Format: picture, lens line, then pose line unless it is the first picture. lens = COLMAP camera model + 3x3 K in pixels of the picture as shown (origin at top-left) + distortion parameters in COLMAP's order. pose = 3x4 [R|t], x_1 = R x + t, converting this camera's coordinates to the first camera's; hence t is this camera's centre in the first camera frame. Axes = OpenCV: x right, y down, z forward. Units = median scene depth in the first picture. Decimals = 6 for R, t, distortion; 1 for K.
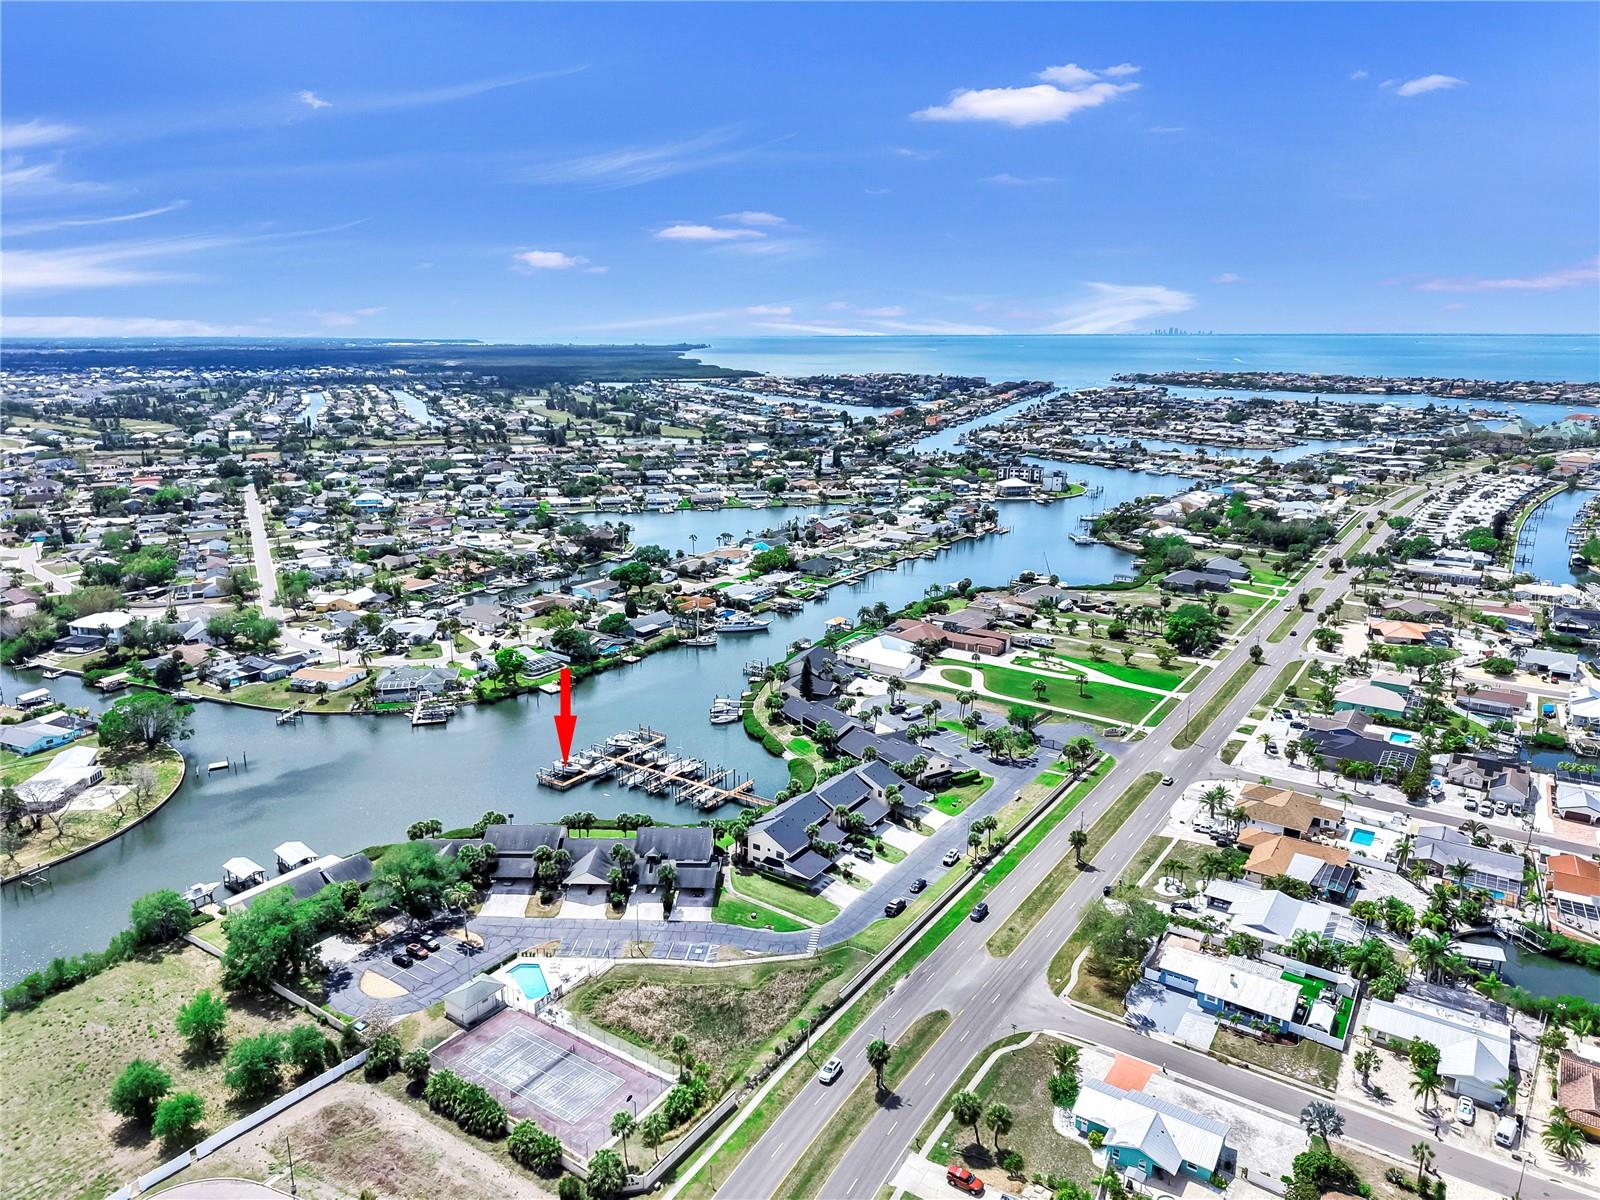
lens RADIAL K [[1080.3, 0, 794.0], [0, 1080.3, 597.4], [0, 0, 1]] dist [0.007439, 0.006317]
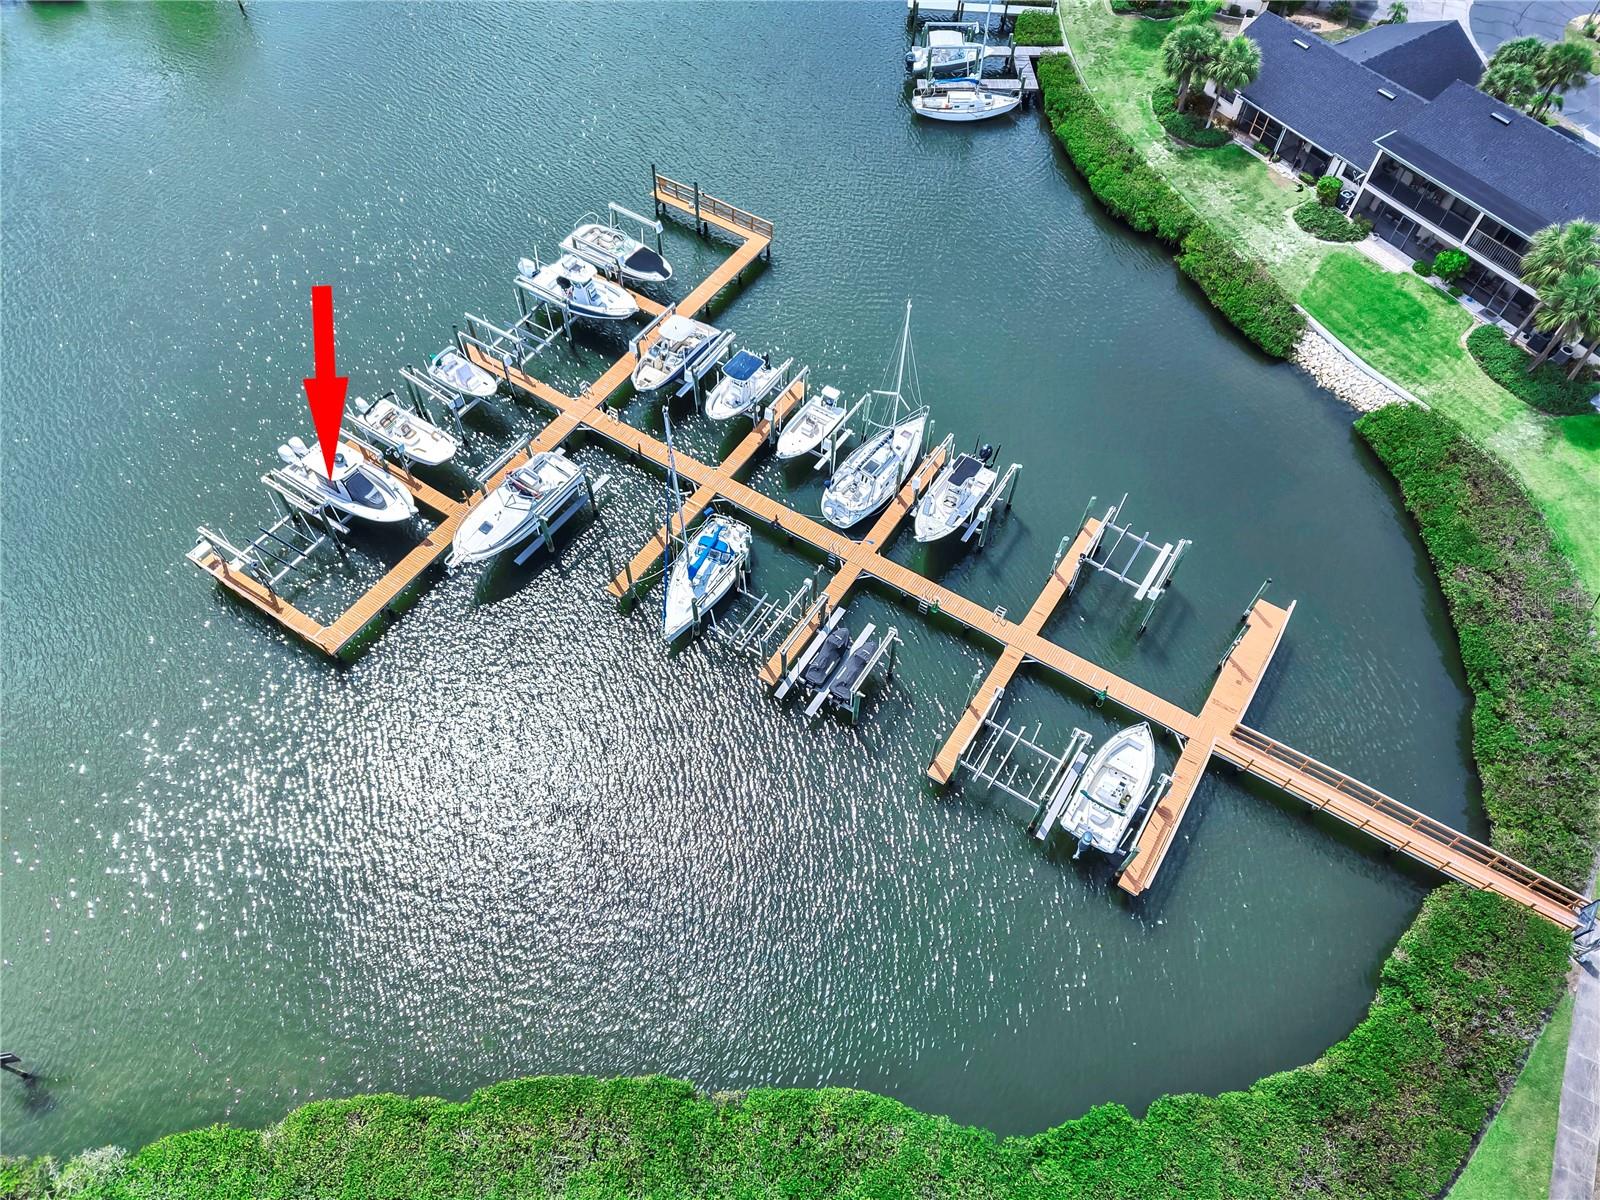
lens RADIAL K [[1080.3, 0, 794.0], [0, 1080.3, 597.4], [0, 0, 1]] dist [0.007439, 0.006317]
pose [[0.999495, -0.008312, 0.030672, -0.118235], [-0.013814, 0.755590, 0.654899, 0.033963], [-0.028619, -0.654992, 0.755094, 0.752577]]
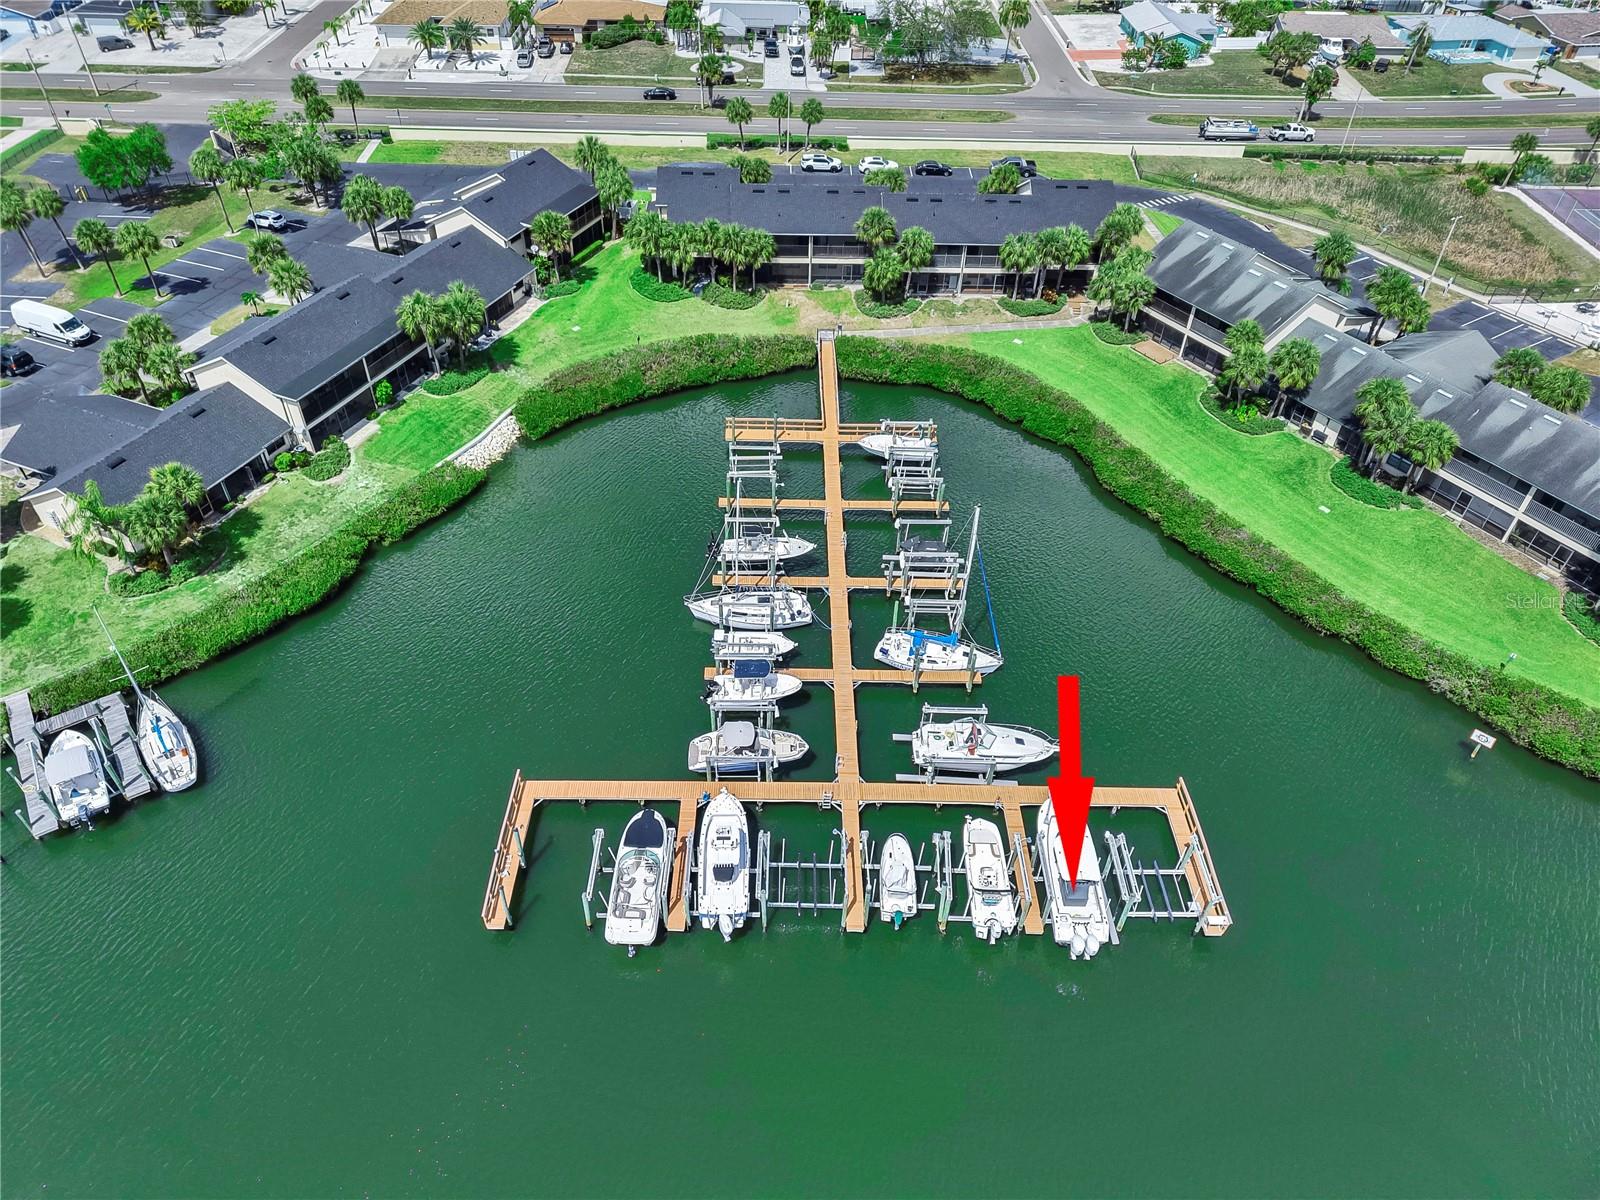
lens RADIAL K [[1080.3, 0, 794.0], [0, 1080.3, 597.4], [0, 0, 1]] dist [0.007439, 0.006317]
pose [[-0.563499, -0.563725, 0.603890, -0.248785], [0.175253, 0.632788, 0.754232, -0.041536], [-0.807314, 0.530842, -0.257781, 0.968679]]
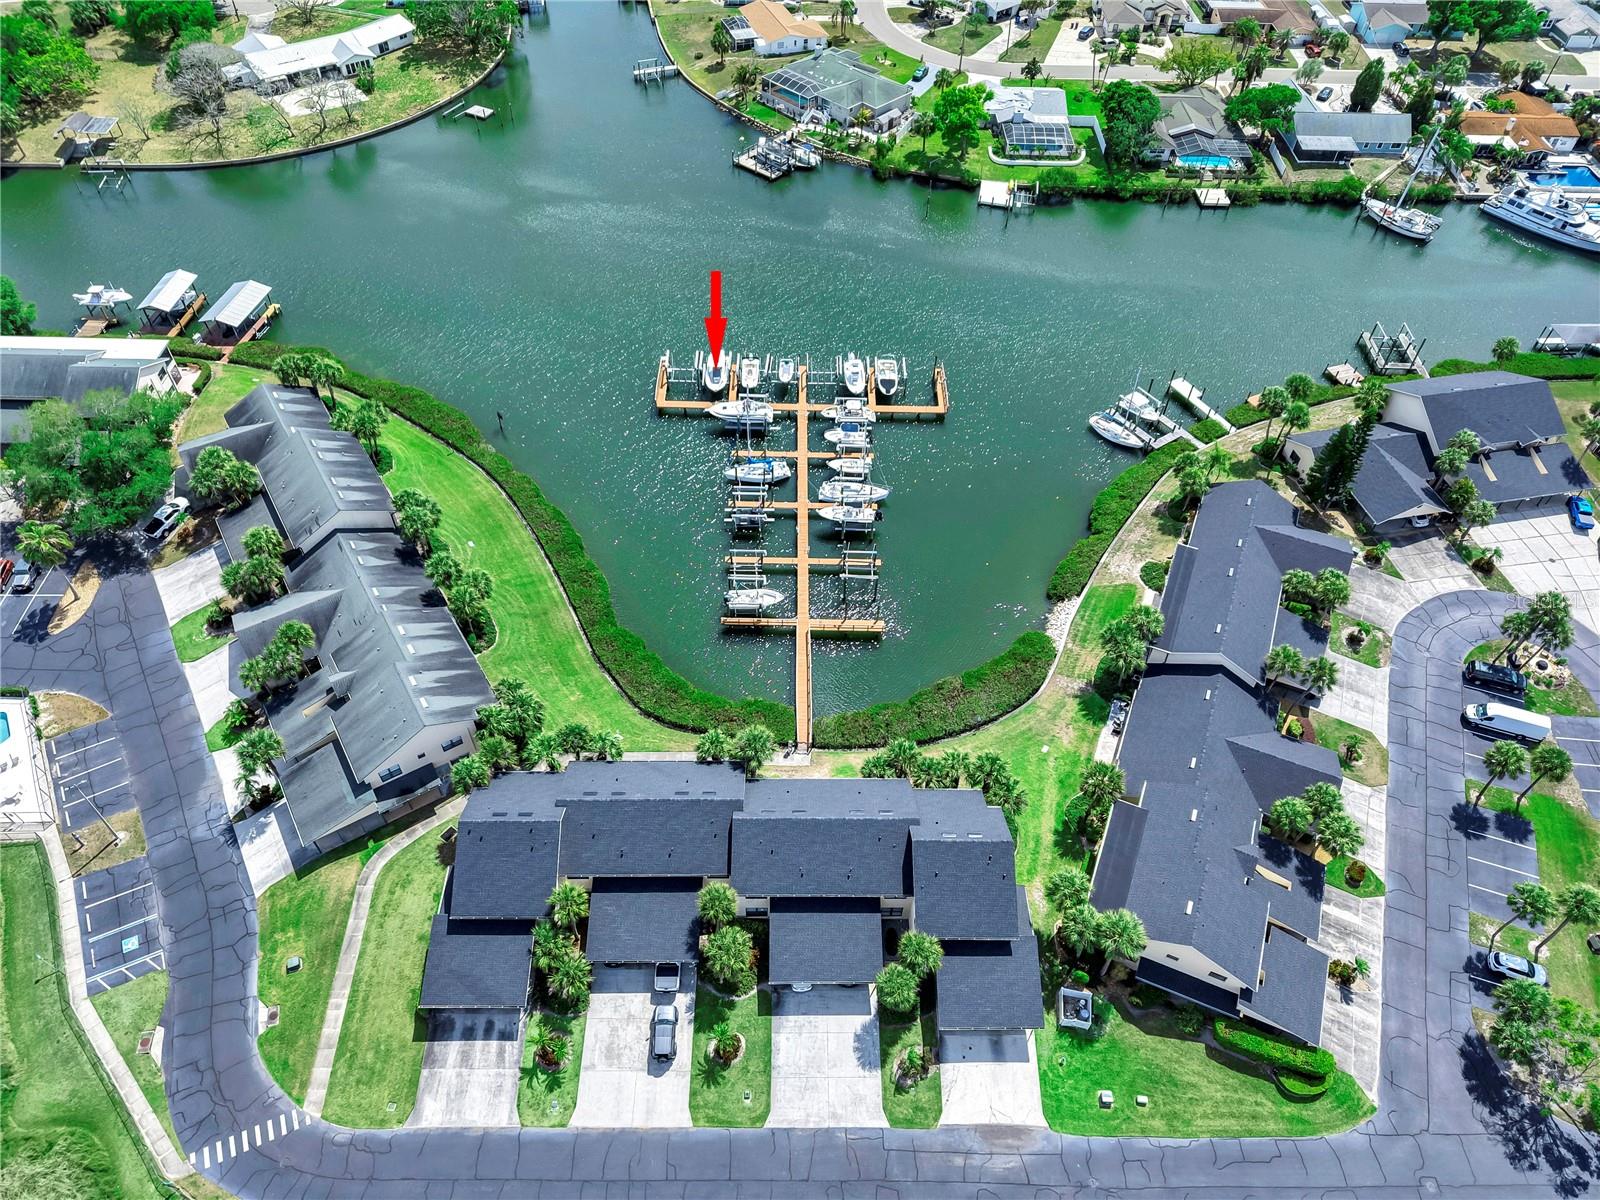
lens RADIAL K [[1080.3, 0, 794.0], [0, 1080.3, 597.4], [0, 0, 1]] dist [0.007439, 0.006317]
pose [[0.559460, 0.625170, -0.544212, 0.148678], [-0.221090, 0.745350, 0.628946, -0.090126], [0.798827, -0.231550, 0.555212, 0.648937]]
